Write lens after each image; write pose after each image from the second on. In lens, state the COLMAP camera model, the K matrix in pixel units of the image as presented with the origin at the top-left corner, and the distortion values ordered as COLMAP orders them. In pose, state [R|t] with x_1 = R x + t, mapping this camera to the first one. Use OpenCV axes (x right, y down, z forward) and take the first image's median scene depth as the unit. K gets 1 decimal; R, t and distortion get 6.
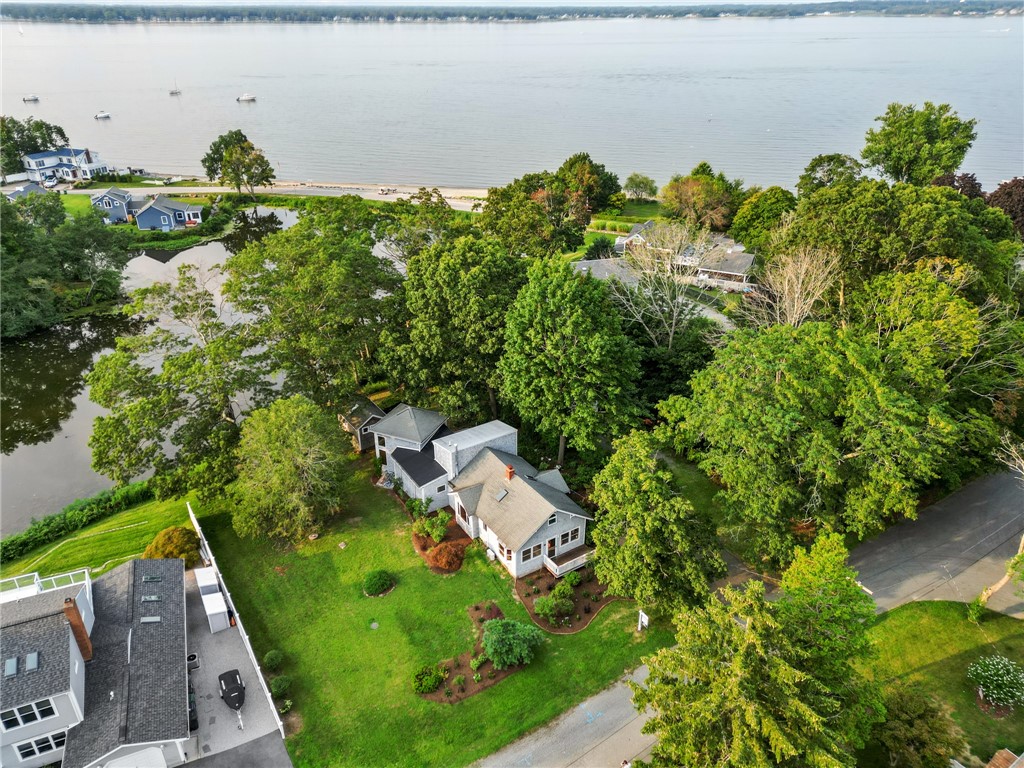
lens RADIAL K [[725.6, 0, 517.7], [0, 725.6, 380.1], [0, 0, 1]] dist [0.066471, -0.060769]
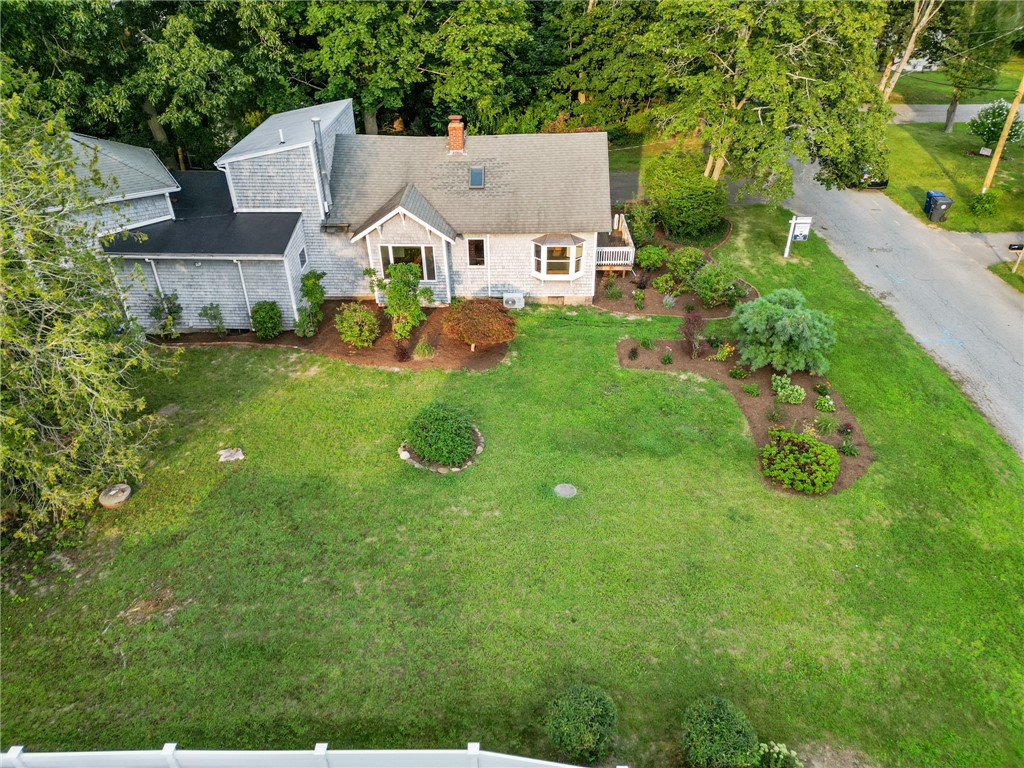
lens RADIAL K [[725.6, 0, 511.0], [0, 725.6, 377.1], [0, 0, 1]] dist [0.066471, -0.060769]
pose [[0.554471, -0.449764, 0.700196, -0.161887], [0.390256, 0.883653, 0.258569, 0.065432], [-0.735025, 0.129887, 0.665483, 0.281000]]
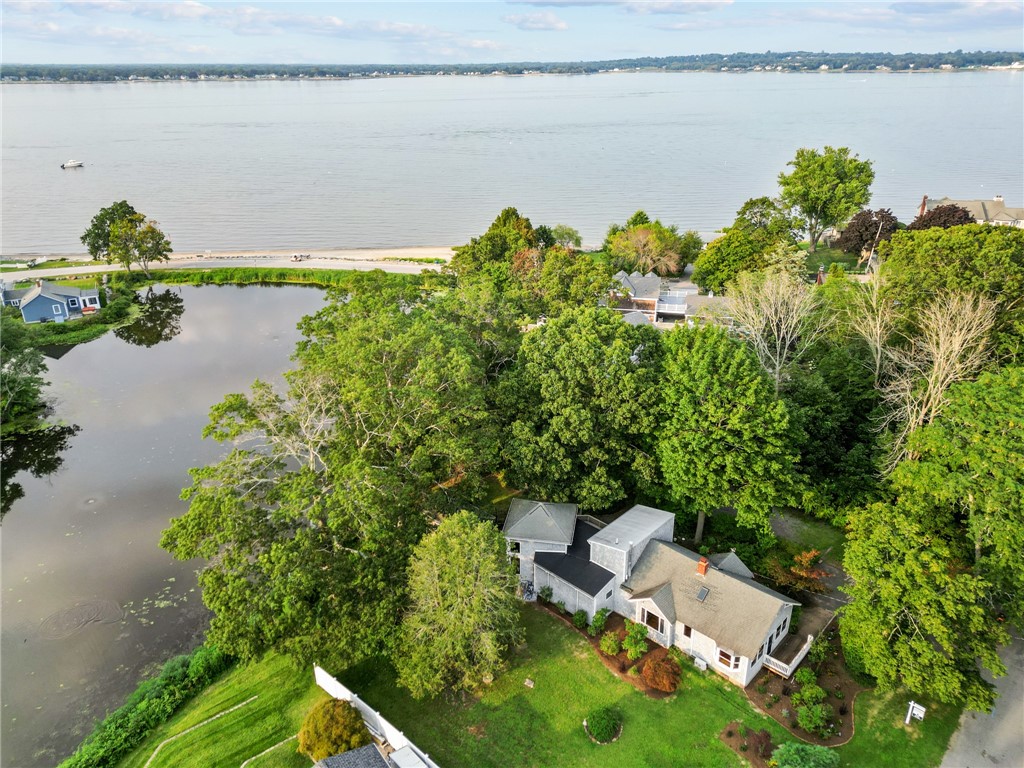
lens RADIAL K [[725.6, 0, 511.4], [0, 725.6, 385.3], [0, 0, 1]] dist [0.066471, -0.060769]
pose [[0.970435, -0.102827, 0.218363, -0.169934], [0.115279, 0.992312, -0.045037, -0.032471], [-0.212054, 0.068878, 0.974828, 0.067087]]
